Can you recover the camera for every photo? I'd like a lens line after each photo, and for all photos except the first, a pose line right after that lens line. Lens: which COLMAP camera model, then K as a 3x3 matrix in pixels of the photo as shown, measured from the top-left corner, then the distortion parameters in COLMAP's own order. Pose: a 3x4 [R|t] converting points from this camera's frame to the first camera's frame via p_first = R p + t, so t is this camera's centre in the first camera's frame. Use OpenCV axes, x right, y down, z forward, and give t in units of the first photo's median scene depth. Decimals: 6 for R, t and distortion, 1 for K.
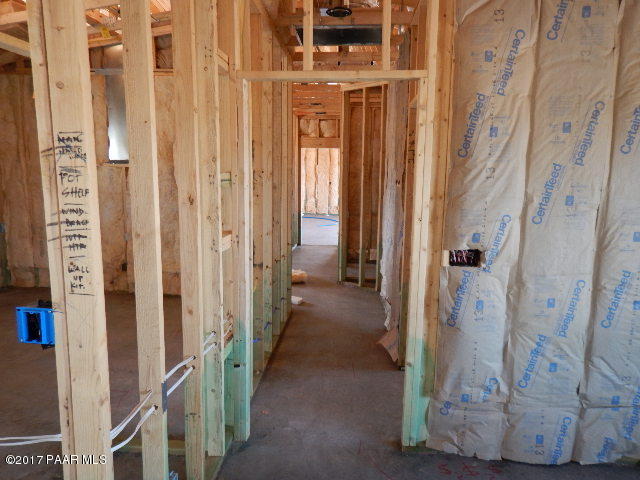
lens RADIAL K [[447.4, 0, 320.0], [0, 447.4, 240.0], [0, 0, 1]] dist [-0.000946, -0.000309]
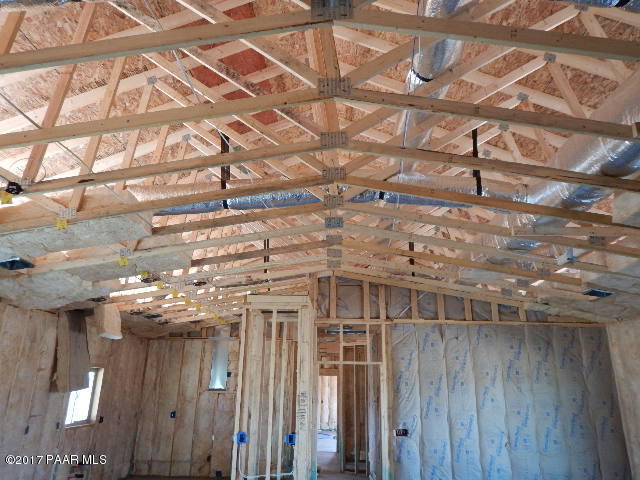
lens RADIAL K [[528.2, 0, 320.0], [0, 528.2, 240.0], [0, 0, 1]] dist [0.098715, 0.000262]
pose [[0.998115, 0.017567, 0.058805, -0.367522], [0.007877, 0.913568, -0.406609, 0.285986], [-0.060865, 0.406305, 0.911708, -2.342039]]
